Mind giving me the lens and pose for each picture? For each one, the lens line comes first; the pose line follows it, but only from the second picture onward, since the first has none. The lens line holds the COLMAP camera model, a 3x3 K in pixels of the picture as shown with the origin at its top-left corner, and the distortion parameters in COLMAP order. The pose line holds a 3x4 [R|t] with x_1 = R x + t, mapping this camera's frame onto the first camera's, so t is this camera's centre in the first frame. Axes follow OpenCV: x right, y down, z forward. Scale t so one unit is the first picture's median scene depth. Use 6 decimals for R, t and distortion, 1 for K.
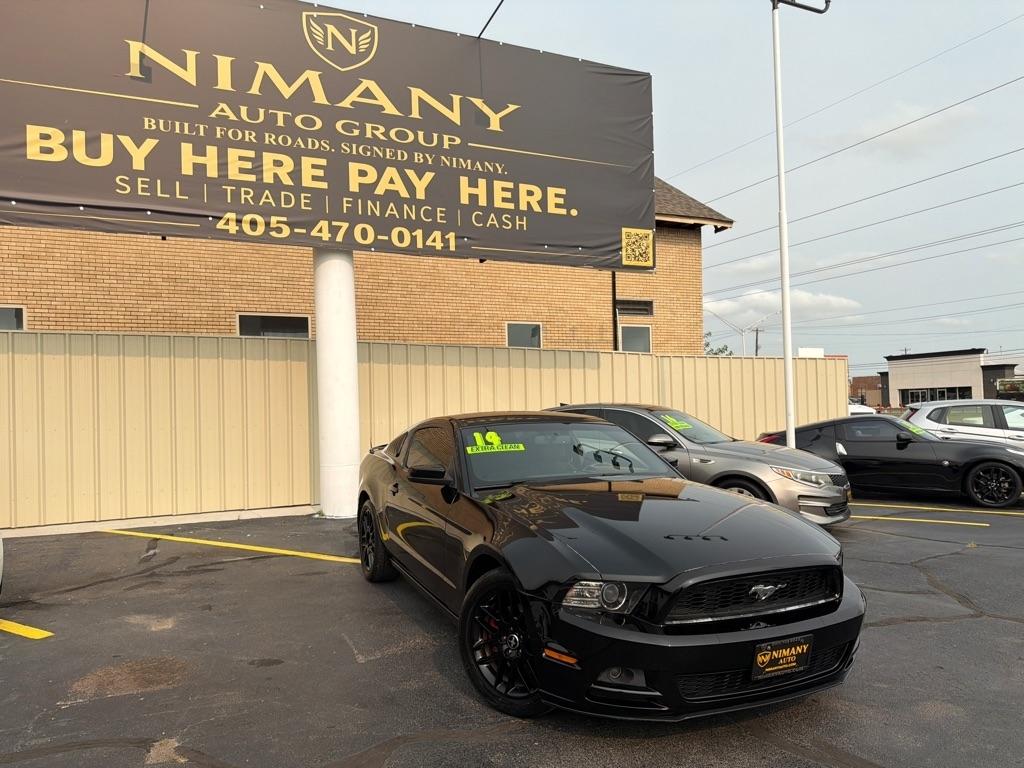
lens RADIAL K [[705.7, 0, 520.5], [0, 705.7, 403.5], [0, 0, 1]] dist [0.060936, -0.093538]
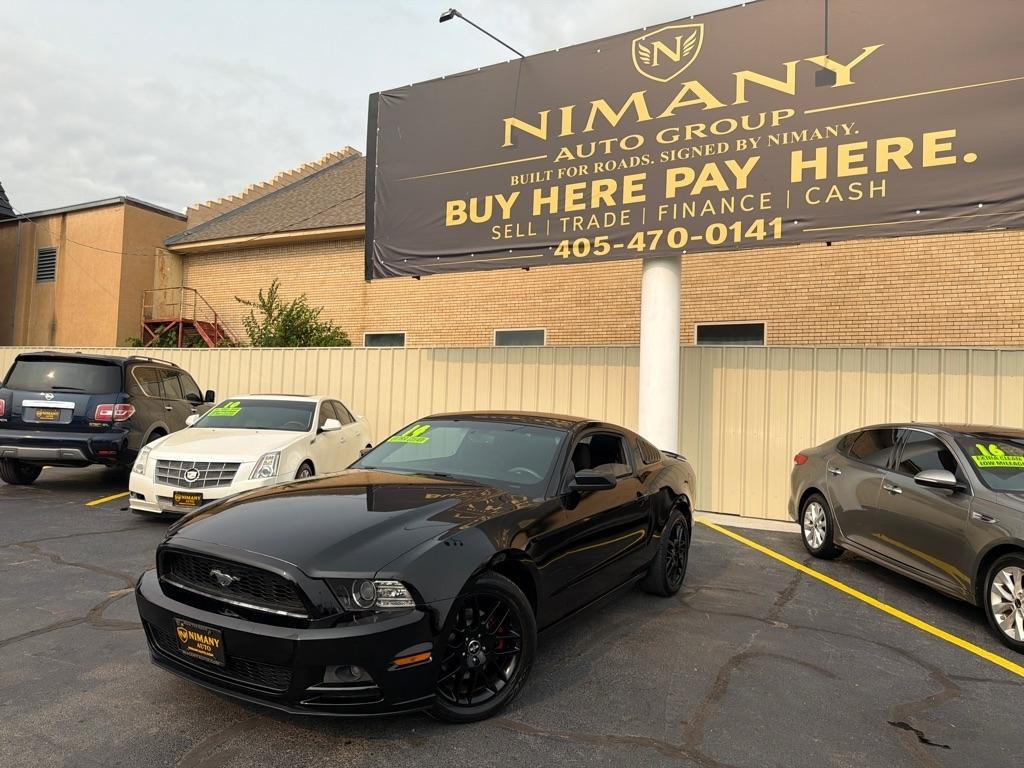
lens RADIAL K [[705.7, 0, 520.5], [0, 705.7, 403.5], [0, 0, 1]] dist [0.060936, -0.093538]
pose [[0.599104, 0.028321, -0.800170, 0.473601], [-0.042689, 0.999083, 0.003400, -0.001055], [0.799532, 0.032122, 0.599763, 0.246478]]
